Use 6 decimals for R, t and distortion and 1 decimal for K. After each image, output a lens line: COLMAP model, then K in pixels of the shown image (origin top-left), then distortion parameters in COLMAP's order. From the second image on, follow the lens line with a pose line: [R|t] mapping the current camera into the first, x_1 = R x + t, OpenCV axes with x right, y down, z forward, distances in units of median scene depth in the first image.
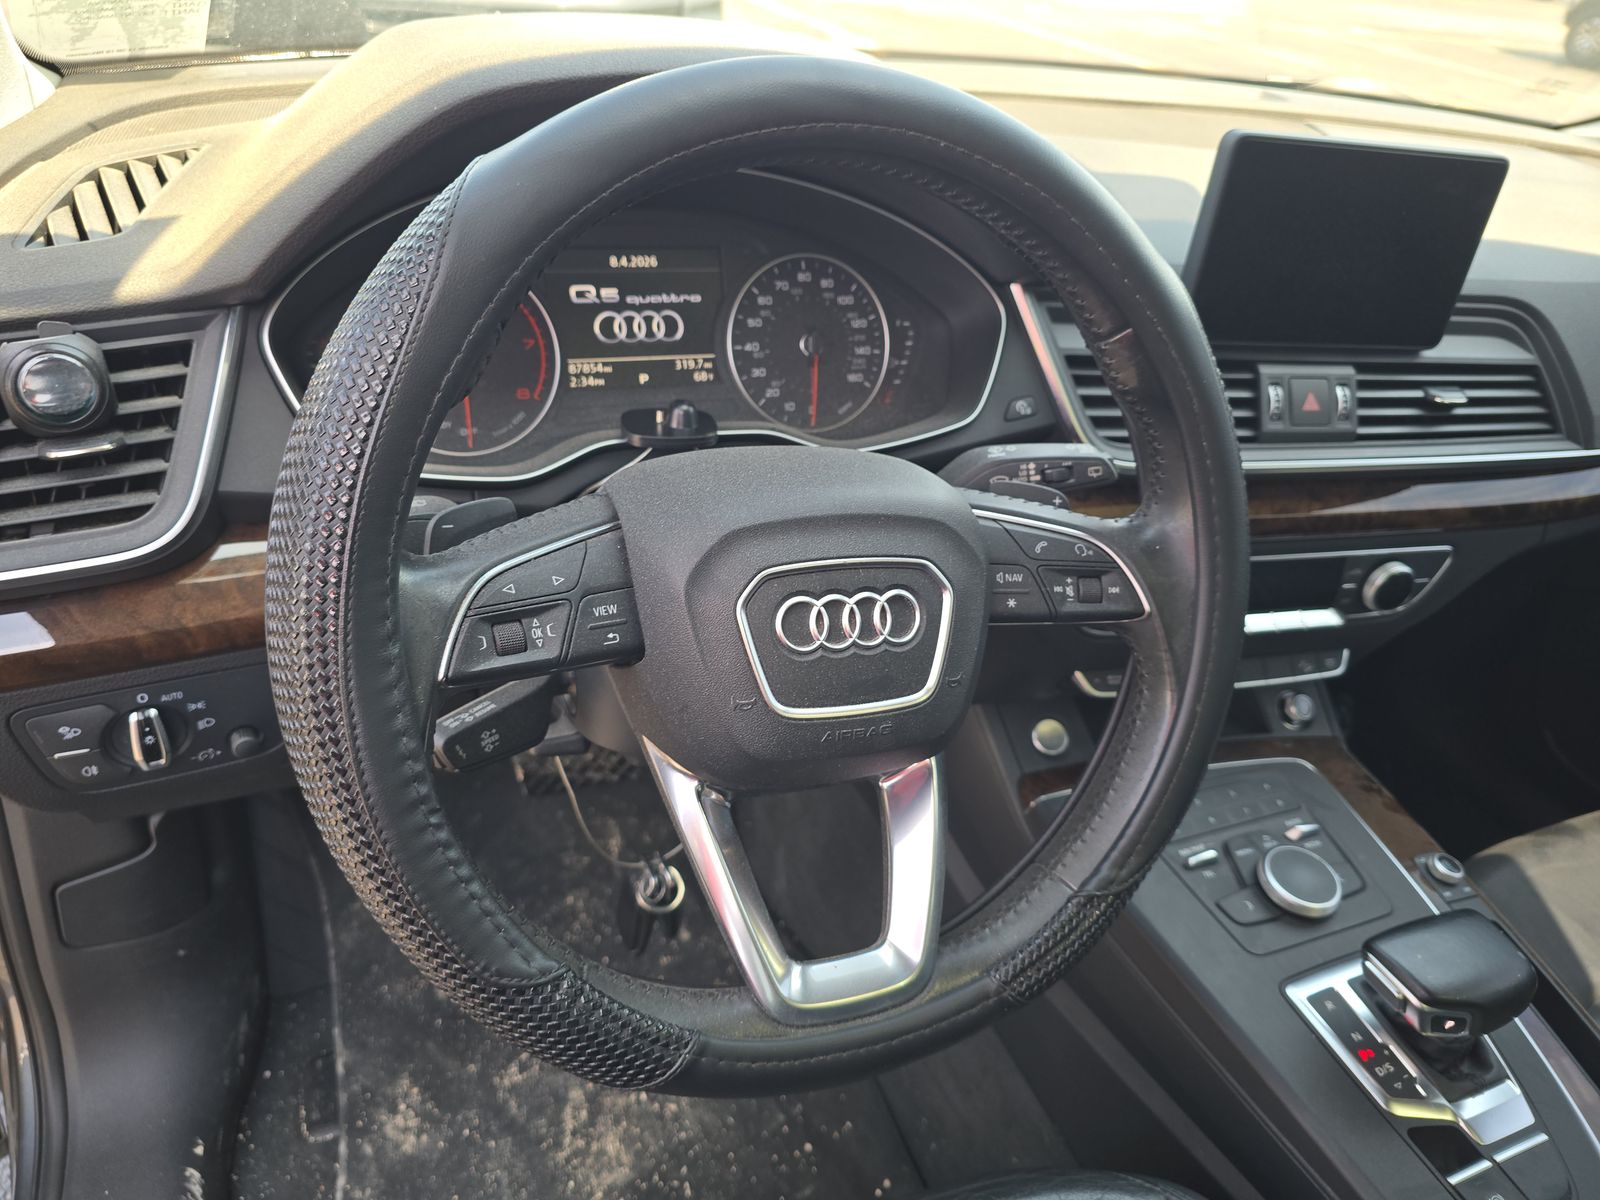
lens RADIAL K [[1129.3, 0, 800.0], [0, 1129.3, 600.0], [0, 0, 1]] dist [0.099310, -0.185707]
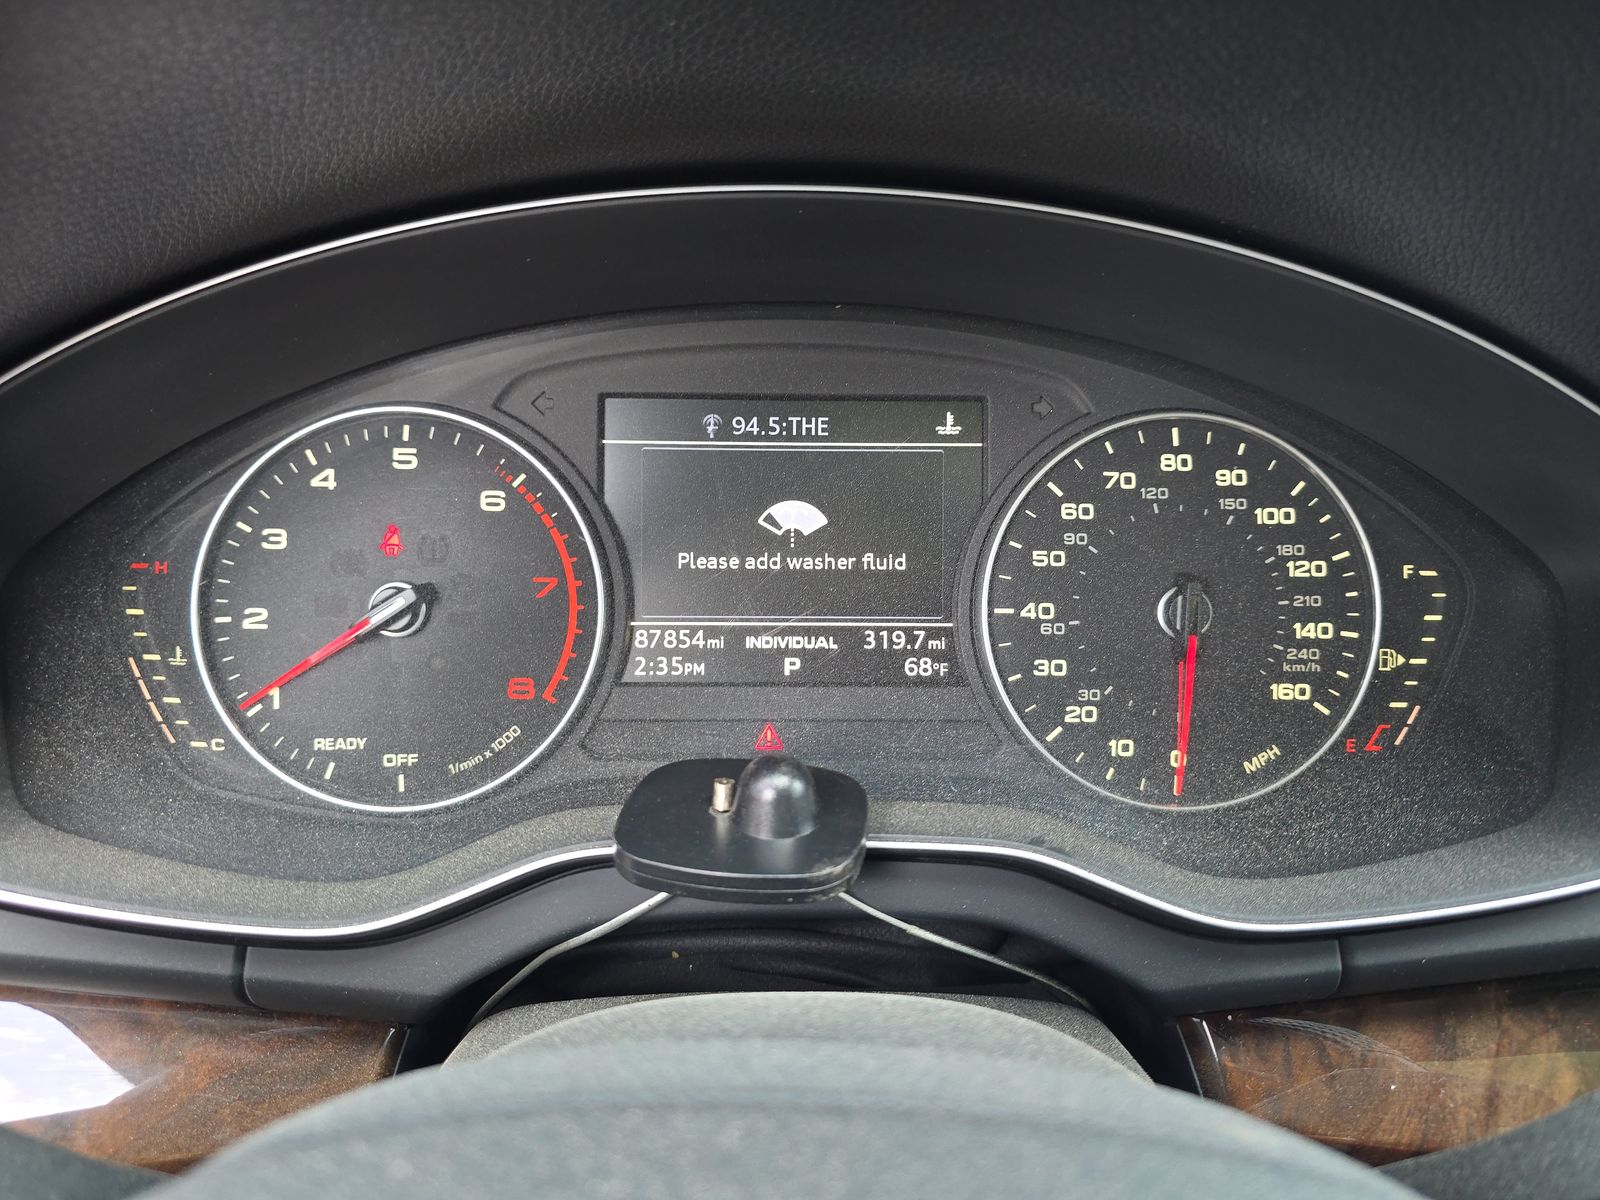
lens RADIAL K [[1129.3, 0, 800.0], [0, 1129.3, 600.0], [0, 0, 1]] dist [0.099310, -0.185707]
pose [[0.933177, 0.057261, -0.354826, 0.028076], [-0.118803, 0.980878, -0.154153, -0.147738], [0.339215, 0.186007, 0.922136, 0.558071]]
